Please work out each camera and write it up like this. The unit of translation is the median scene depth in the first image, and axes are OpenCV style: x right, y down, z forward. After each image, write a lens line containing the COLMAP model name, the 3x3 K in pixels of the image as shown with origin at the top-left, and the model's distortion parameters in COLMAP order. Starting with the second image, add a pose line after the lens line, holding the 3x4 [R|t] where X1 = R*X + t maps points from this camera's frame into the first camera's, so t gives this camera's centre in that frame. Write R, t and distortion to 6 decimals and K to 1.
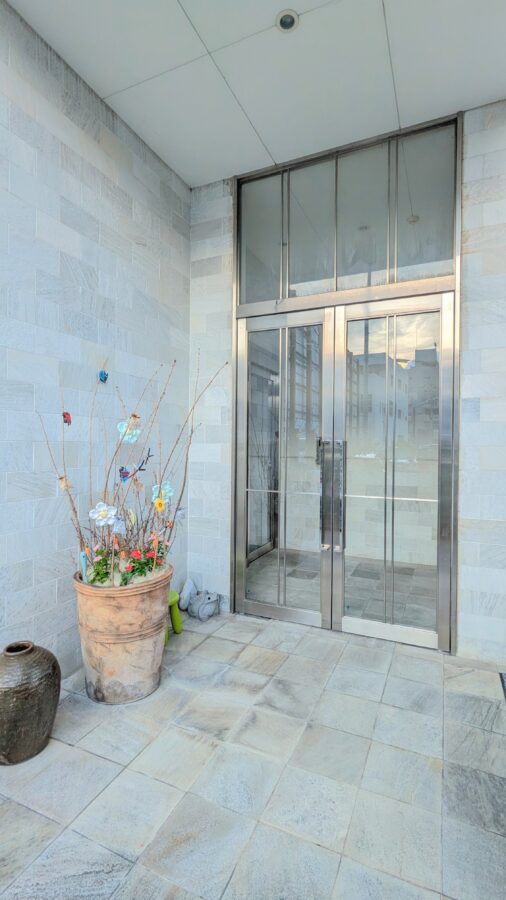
lens RADIAL K [[422.2, 0, 252.5], [0, 422.2, 446.0], [0, 0, 1]] dist [0.000124, 0.001397]
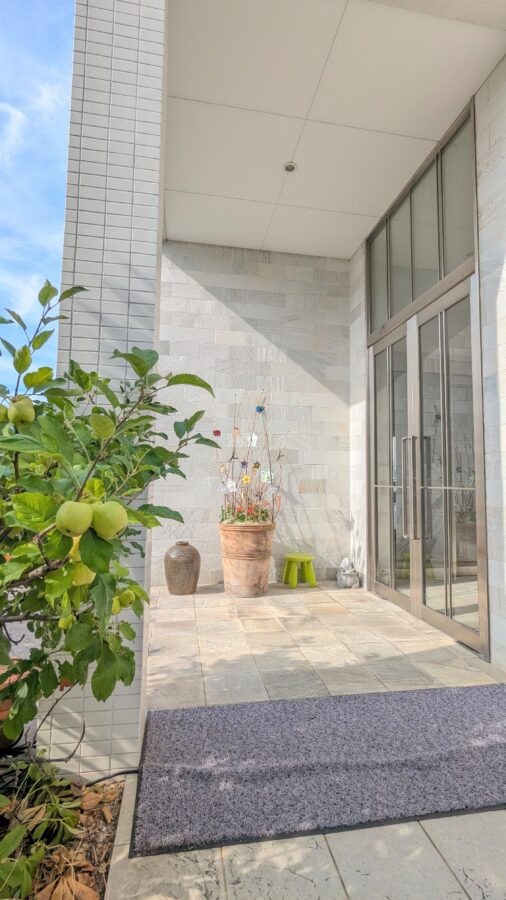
lens RADIAL K [[422.2, 0, 266.5], [0, 422.2, 450.5], [0, 0, 1]] dist [0.000124, 0.001397]
pose [[0.573282, -0.064784, -0.816793, 1.085064], [-0.011724, 0.996119, -0.087237, 0.153687], [0.819274, 0.059588, 0.570298, 0.094652]]
